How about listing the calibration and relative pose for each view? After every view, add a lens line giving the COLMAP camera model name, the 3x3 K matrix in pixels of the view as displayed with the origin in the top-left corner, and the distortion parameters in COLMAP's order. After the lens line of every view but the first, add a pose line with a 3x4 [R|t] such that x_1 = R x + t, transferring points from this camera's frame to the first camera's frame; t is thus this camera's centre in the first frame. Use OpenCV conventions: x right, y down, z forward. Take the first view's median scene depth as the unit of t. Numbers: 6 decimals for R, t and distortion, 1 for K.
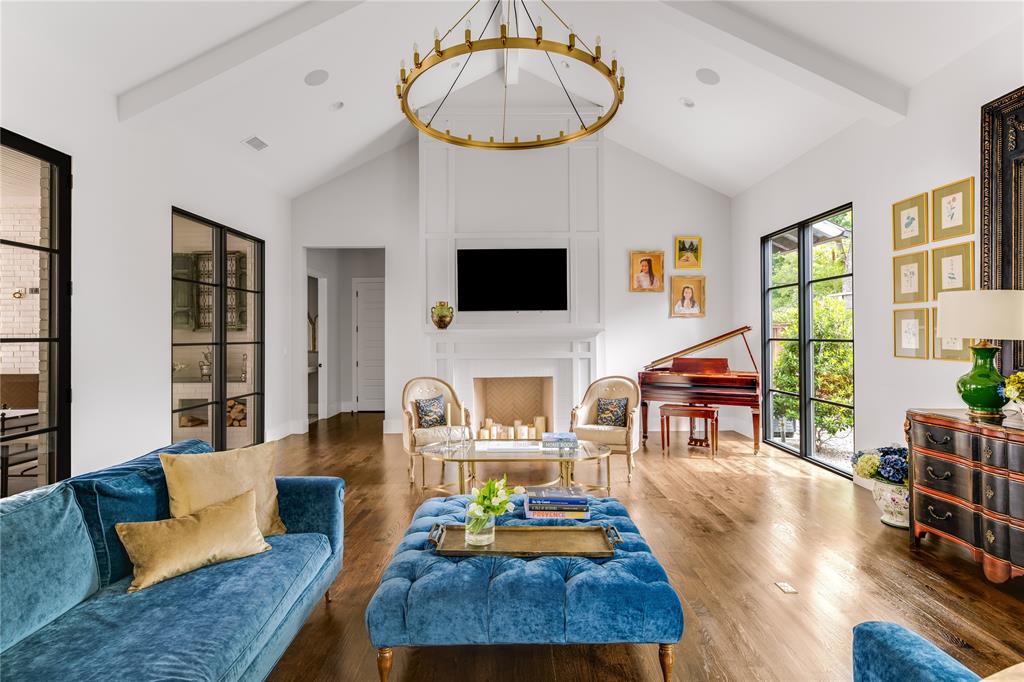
lens RADIAL K [[520.8, 0, 529.6], [0, 520.8, 328.0], [0, 0, 1]] dist [0.011740, -0.001899]
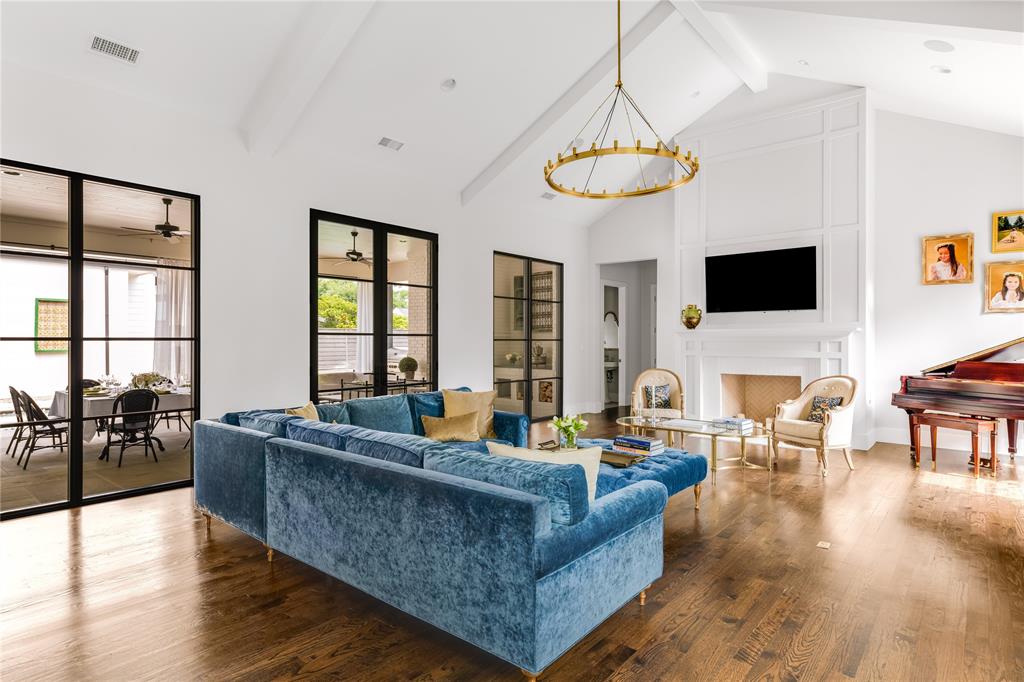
lens RADIAL K [[557.3, 0, 510.3], [0, 557.3, 341.2], [0, 0, 1]] dist [-0.001414, 0.000996]
pose [[0.760159, 0.007770, -0.649690, 0.314573], [0.004589, 0.999839, 0.017326, 0.005495], [0.649721, -0.016152, 0.760002, -0.168041]]
